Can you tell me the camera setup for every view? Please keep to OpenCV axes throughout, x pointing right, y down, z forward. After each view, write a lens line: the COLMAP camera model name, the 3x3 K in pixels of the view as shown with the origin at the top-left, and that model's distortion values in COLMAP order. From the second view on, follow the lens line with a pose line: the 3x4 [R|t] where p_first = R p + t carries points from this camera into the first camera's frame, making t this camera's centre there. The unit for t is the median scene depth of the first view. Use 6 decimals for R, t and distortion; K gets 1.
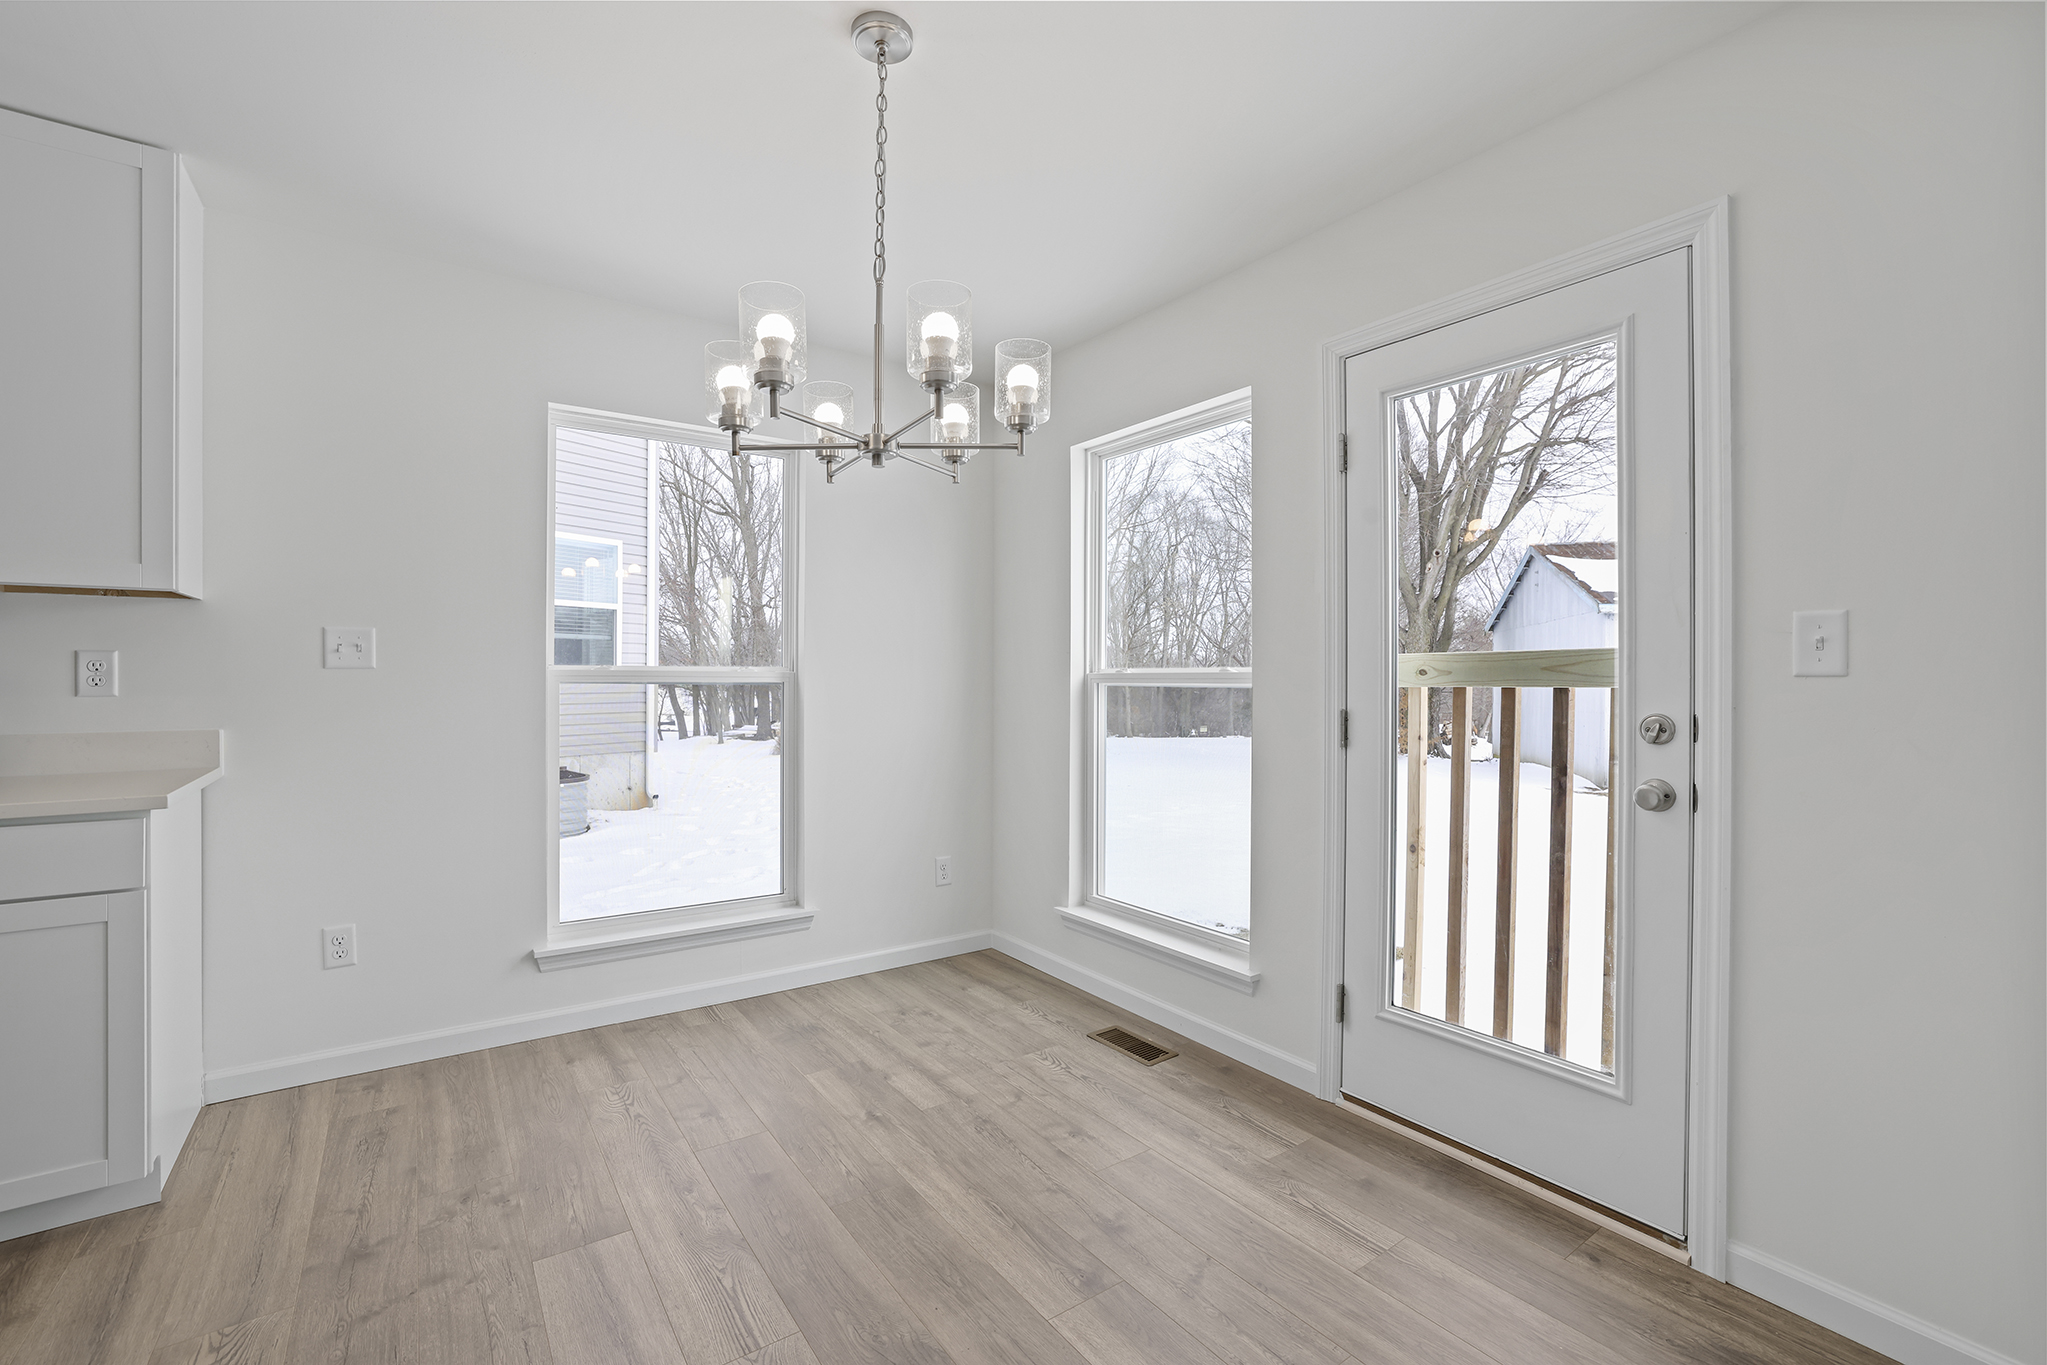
lens RADIAL K [[875.2, 0, 985.0], [0, 875.2, 679.8], [0, 0, 1]] dist [-0.024728, 0.004271]
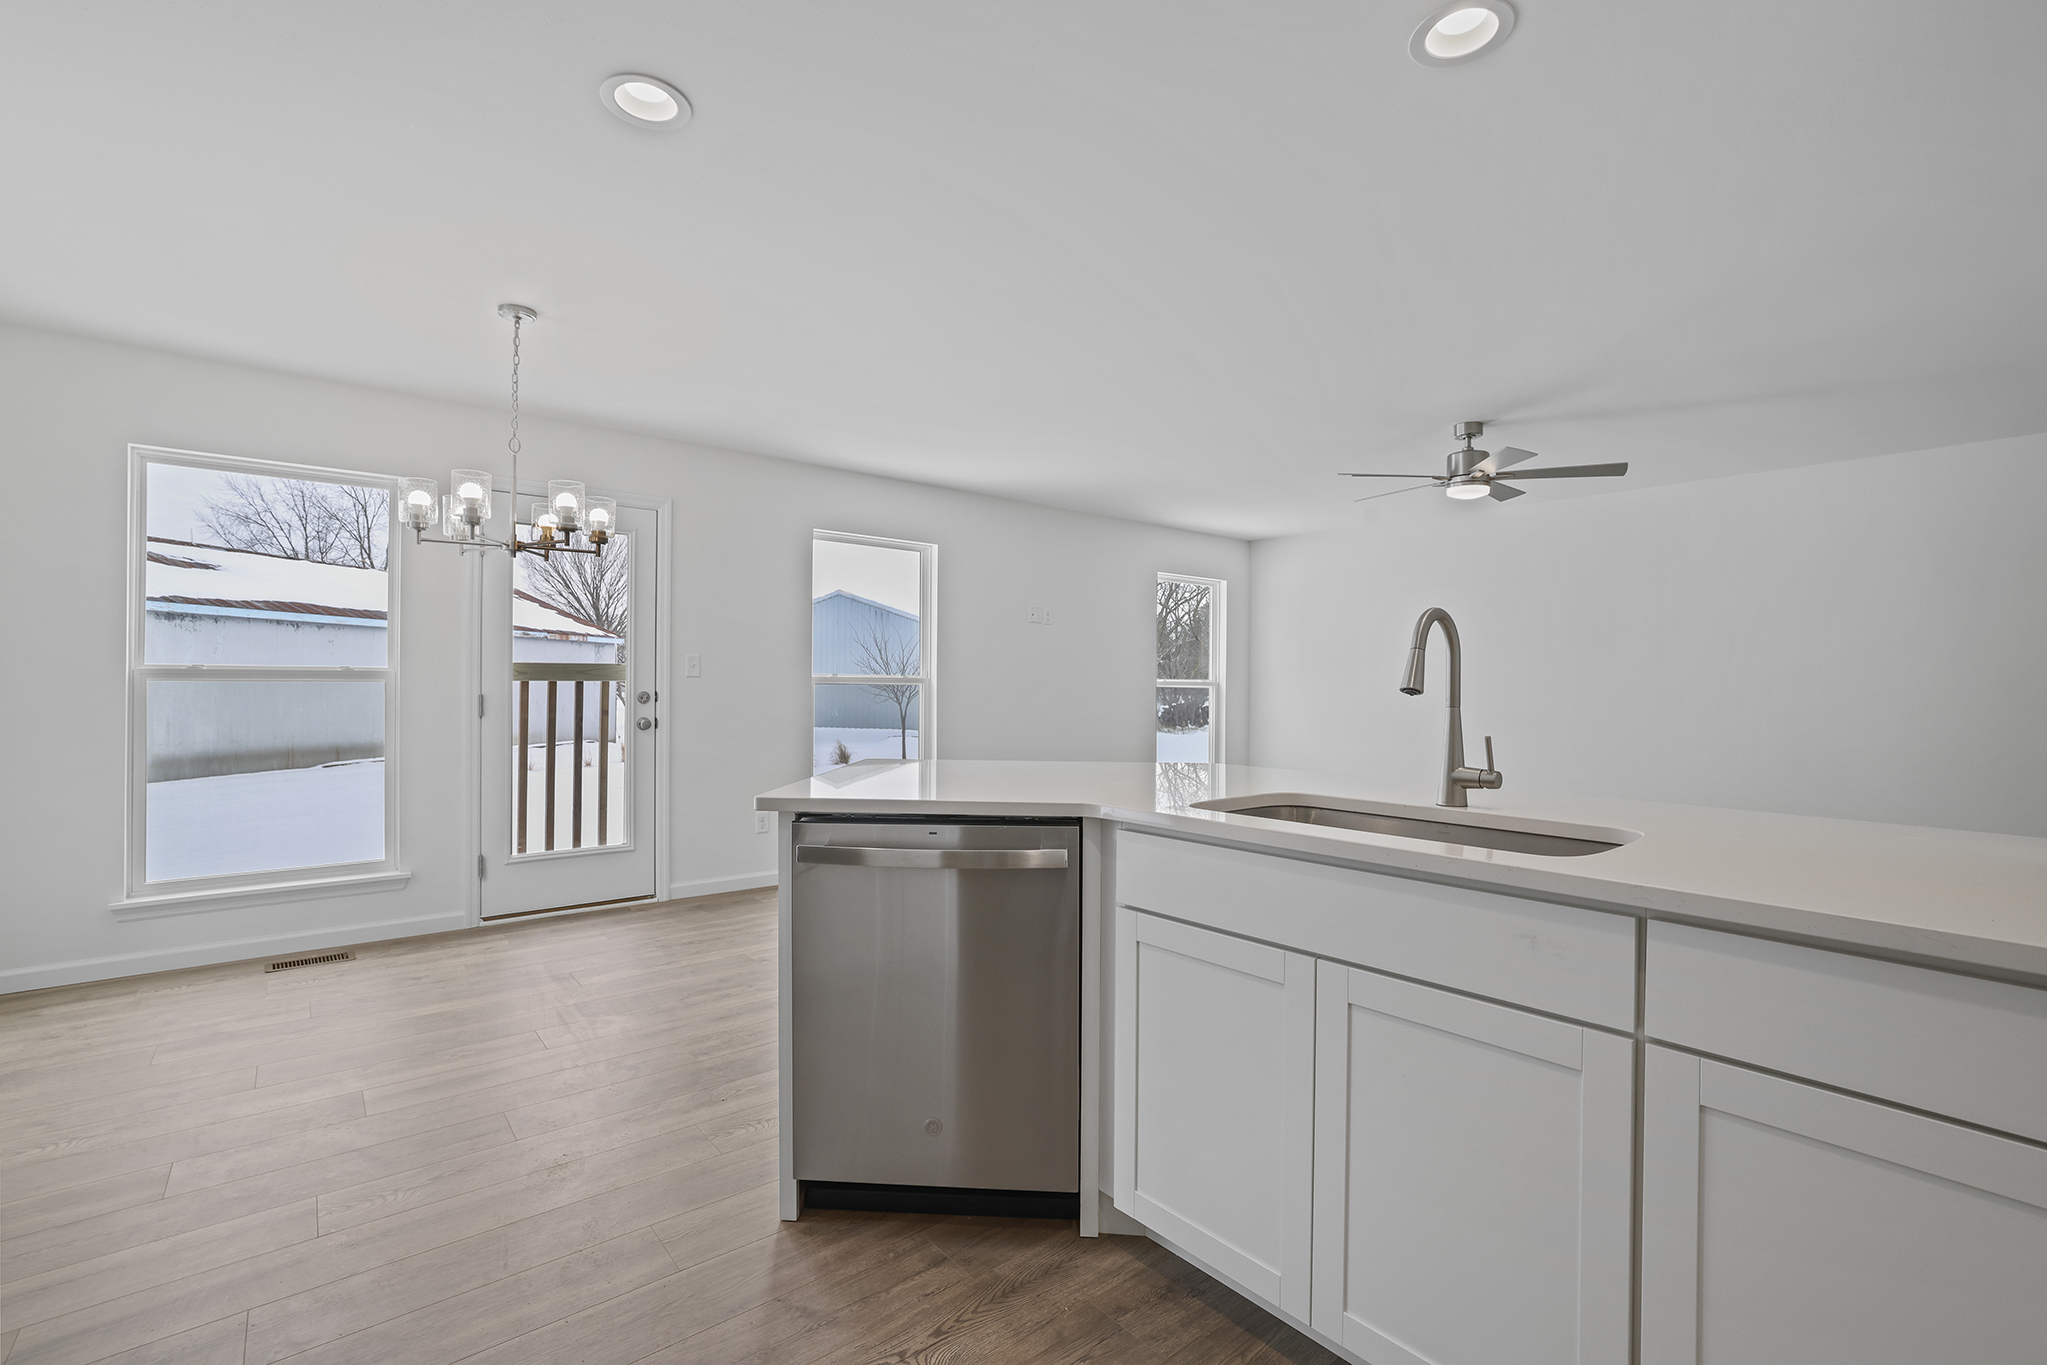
lens RADIAL K [[932.3, 0, 1018.9], [0, 932.3, 676.7], [0, 0, 1]] dist [0.004589, 0.000300]
pose [[-0.071086, 0.002775, 0.997466, -1.679453], [-0.006223, 0.999975, -0.003225, -0.001397], [-0.997451, -0.006436, -0.071067, 0.084917]]
